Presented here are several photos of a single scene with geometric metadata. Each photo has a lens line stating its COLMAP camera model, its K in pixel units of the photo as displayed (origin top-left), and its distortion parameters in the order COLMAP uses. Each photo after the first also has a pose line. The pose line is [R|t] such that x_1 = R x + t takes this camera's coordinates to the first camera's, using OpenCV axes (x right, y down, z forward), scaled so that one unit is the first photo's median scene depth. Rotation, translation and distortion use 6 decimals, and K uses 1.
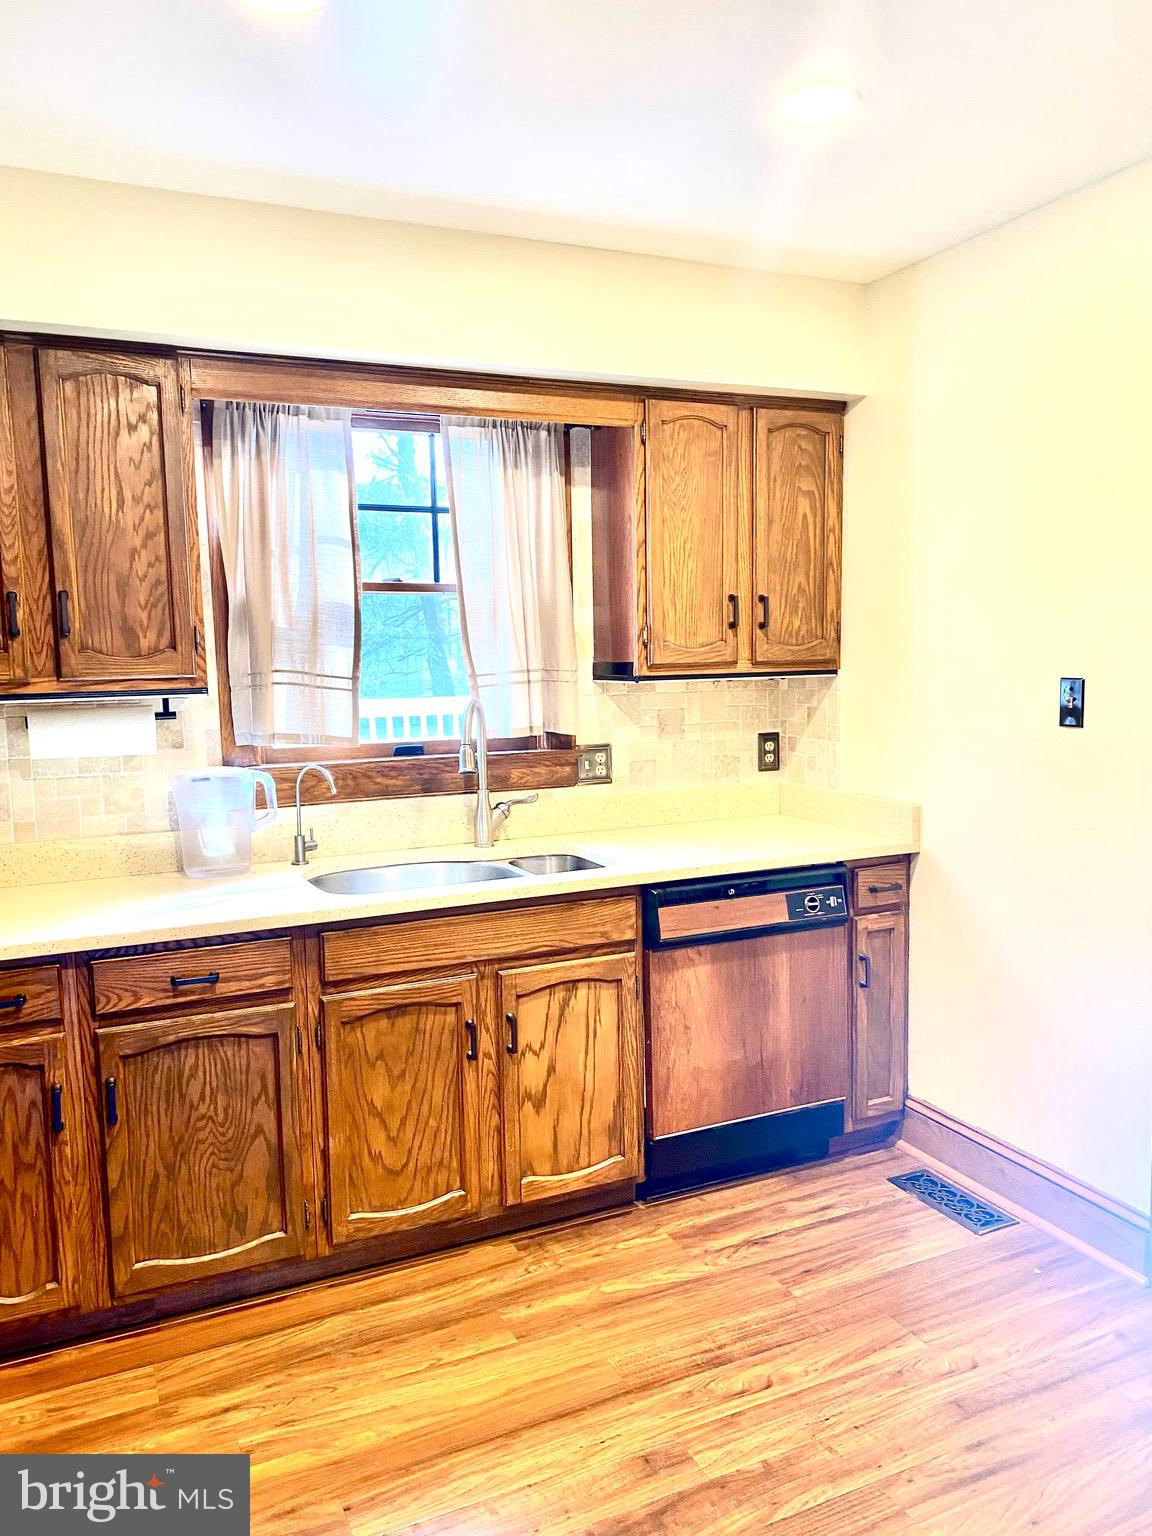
lens RADIAL K [[1169.2, 0, 584.4], [0, 1169.2, 778.1], [0, 0, 1]] dist [0.015001, -0.012381]
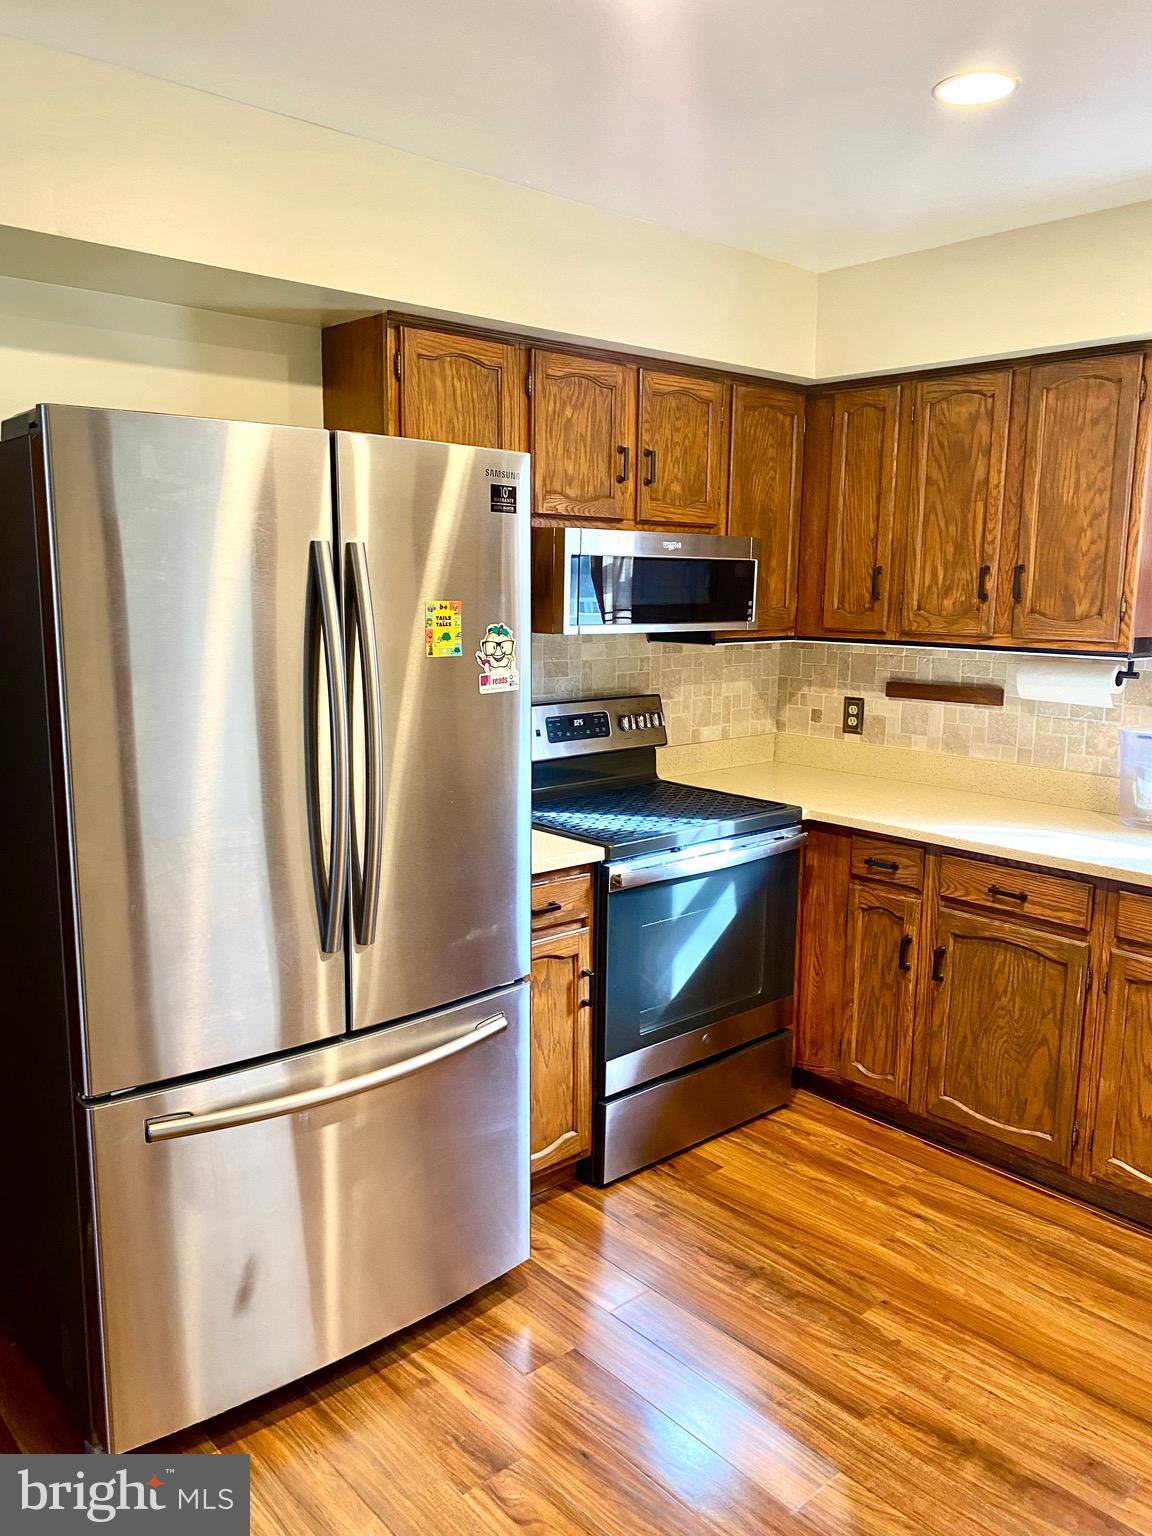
lens RADIAL K [[1173.7, 0, 583.2], [0, 1173.7, 775.3], [0, 0, 1]] dist [0.017589, -0.005313]
pose [[0.288311, 0.181802, -0.940120, 0.631283], [-0.126951, 0.980401, 0.150659, -0.070979], [0.949084, 0.075912, 0.305740, 0.199902]]
